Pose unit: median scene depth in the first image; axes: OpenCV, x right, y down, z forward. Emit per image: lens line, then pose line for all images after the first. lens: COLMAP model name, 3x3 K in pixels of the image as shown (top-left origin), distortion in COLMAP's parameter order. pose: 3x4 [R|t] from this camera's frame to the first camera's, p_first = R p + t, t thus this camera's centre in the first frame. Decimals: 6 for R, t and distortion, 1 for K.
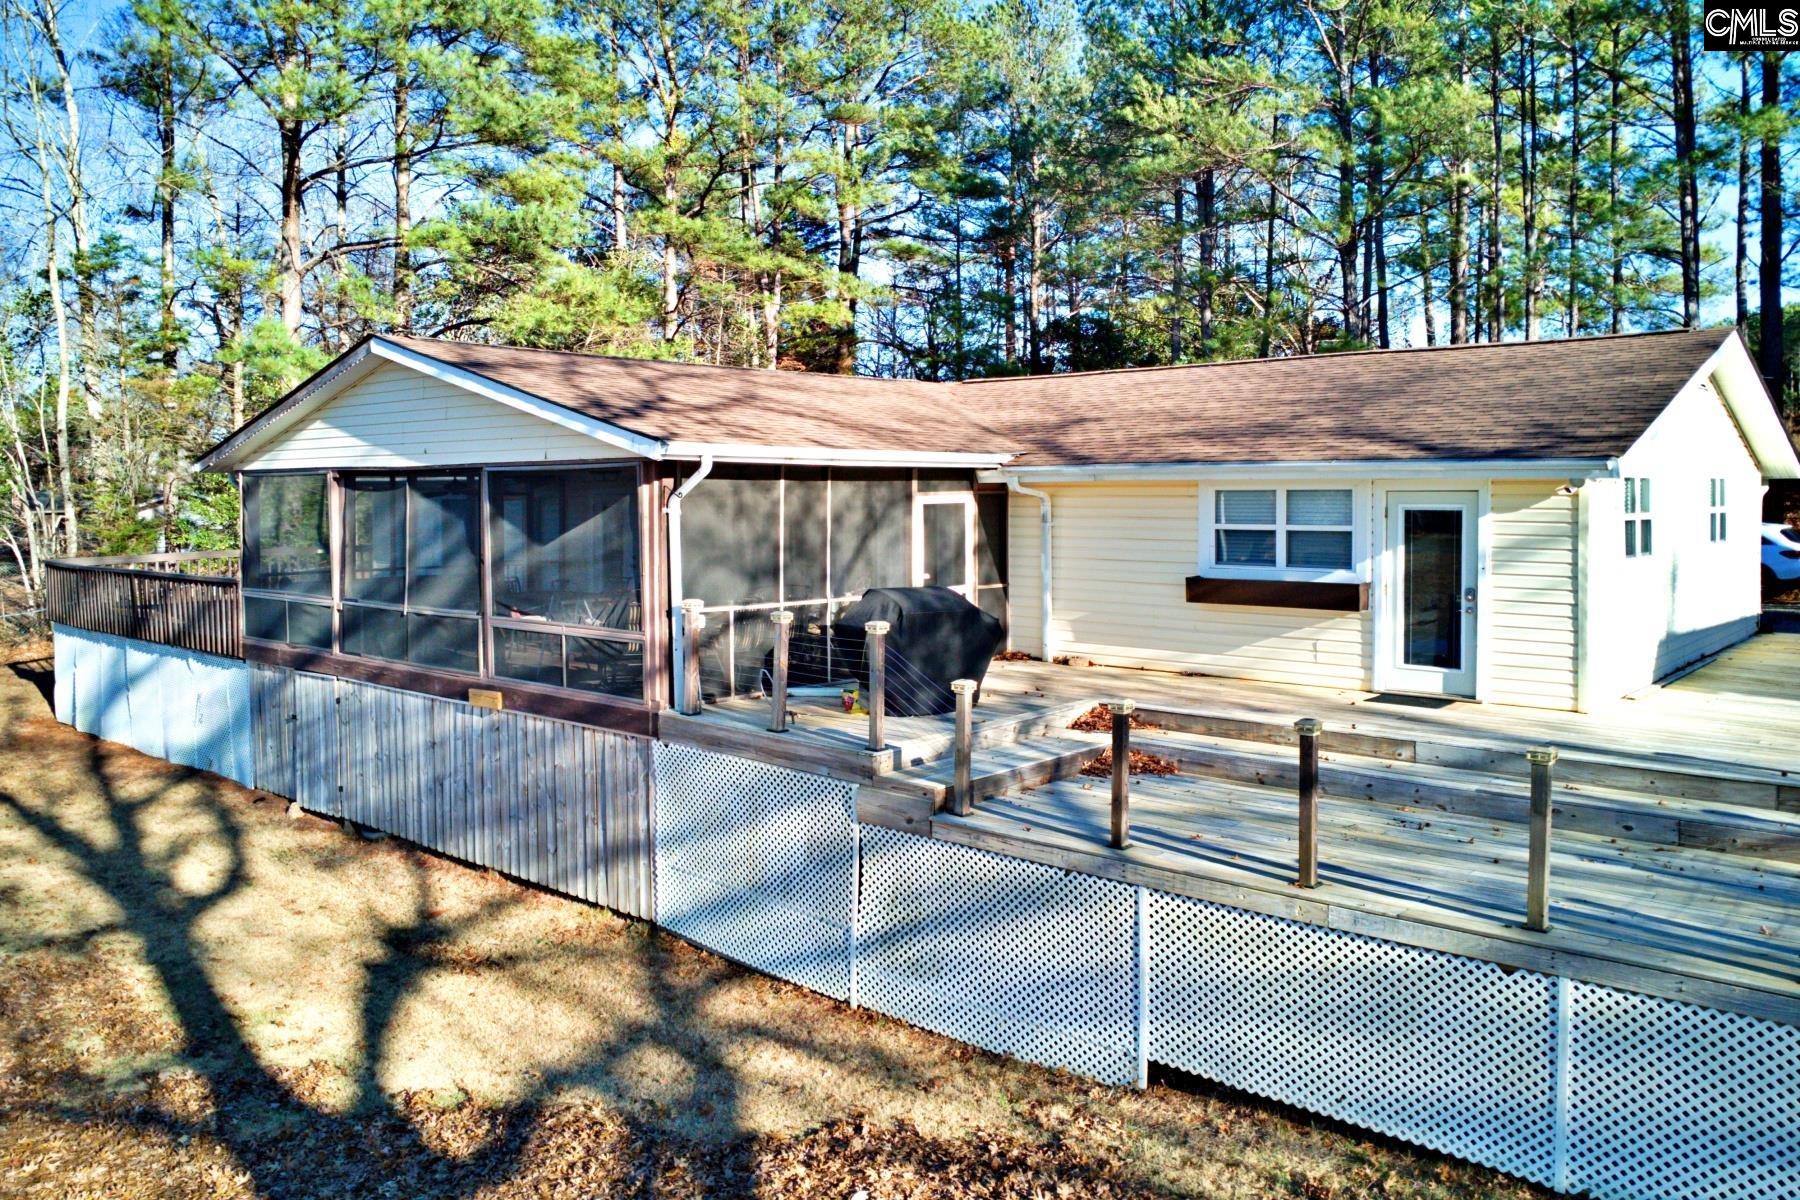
lens RADIAL K [[1289.9, 0, 900.0], [0, 1289.9, 600.0], [0, 0, 1]] dist [0.042129, -0.128819]
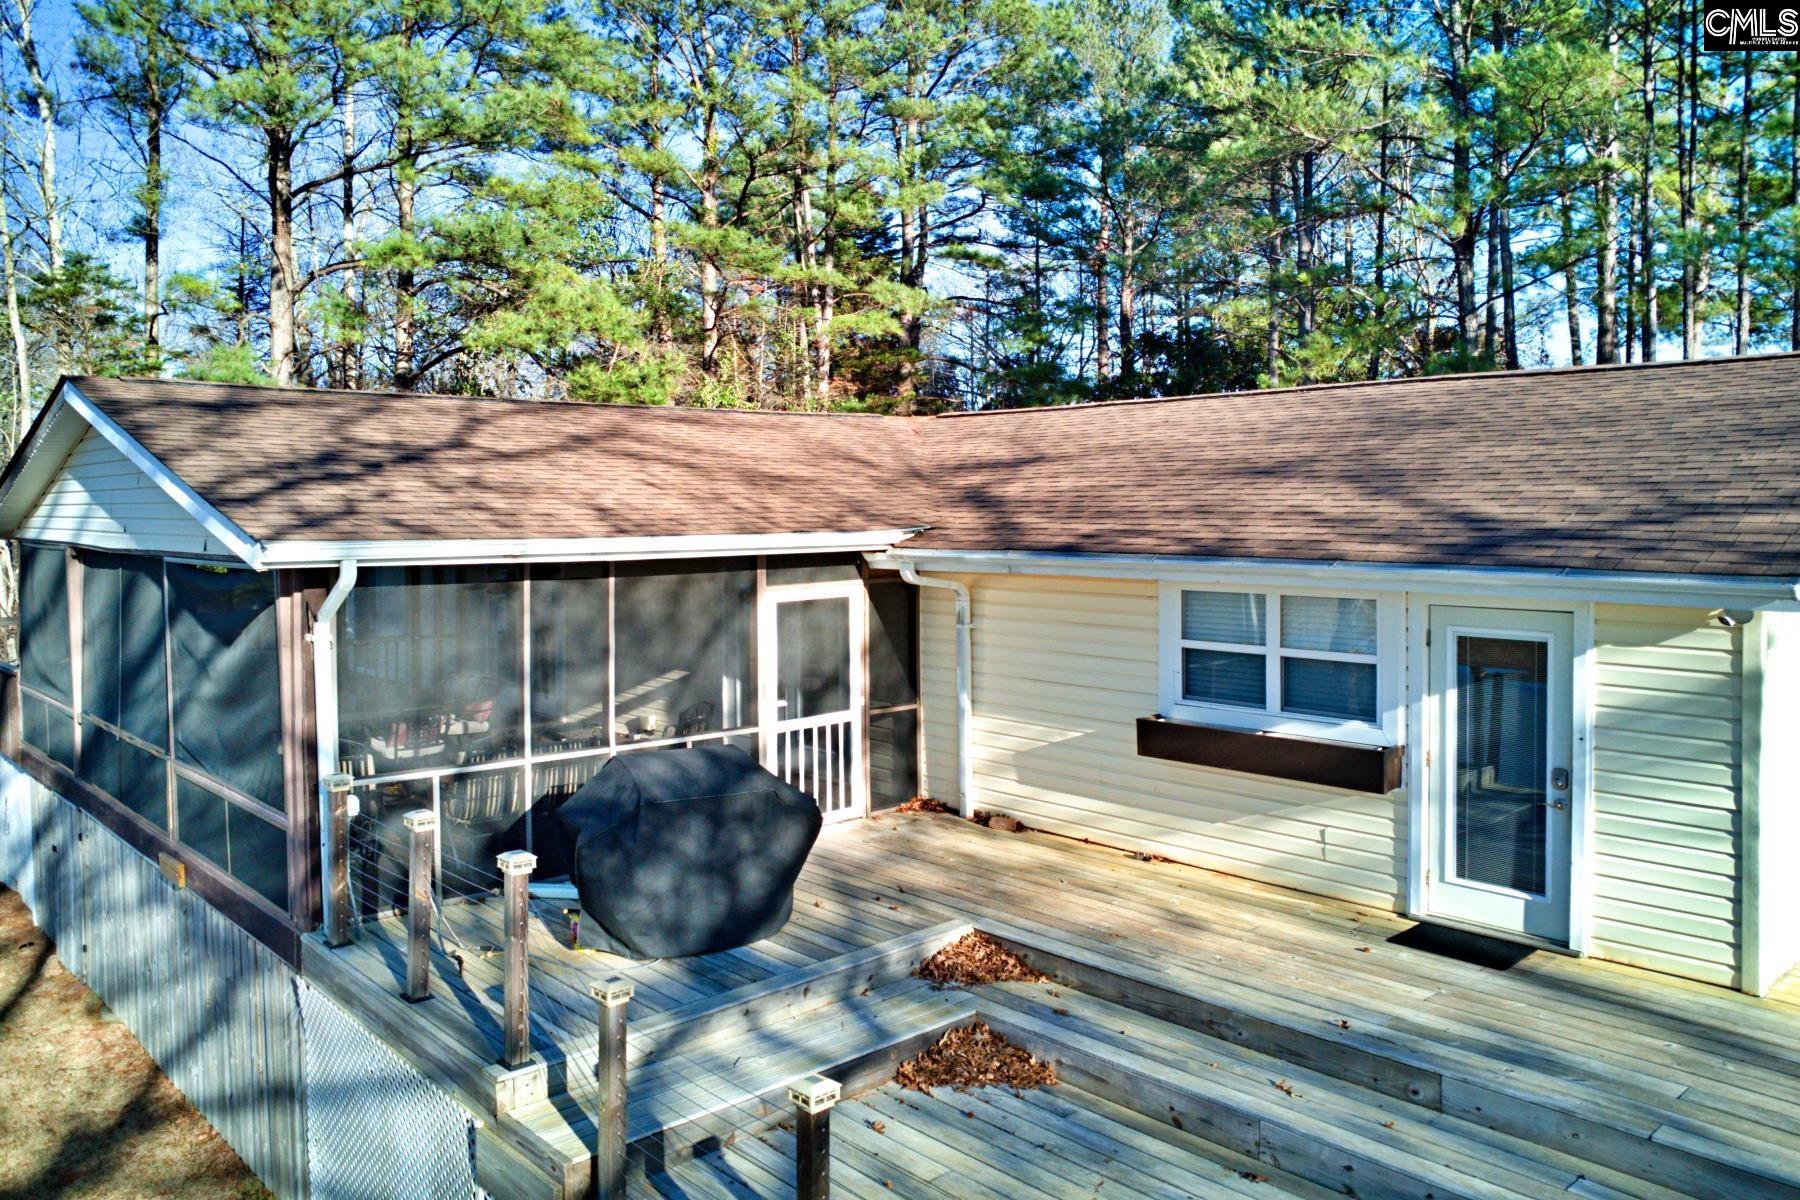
lens RADIAL K [[1316.7, 0, 913.2], [0, 1316.7, 593.9], [0, 0, 1]] dist [-0.003708, -0.022053]
pose [[0.996202, 0.002497, -0.087037, 0.155754], [-0.003972, 0.999851, -0.016774, -0.067376], [0.086982, 0.017056, 0.996064, 0.288638]]
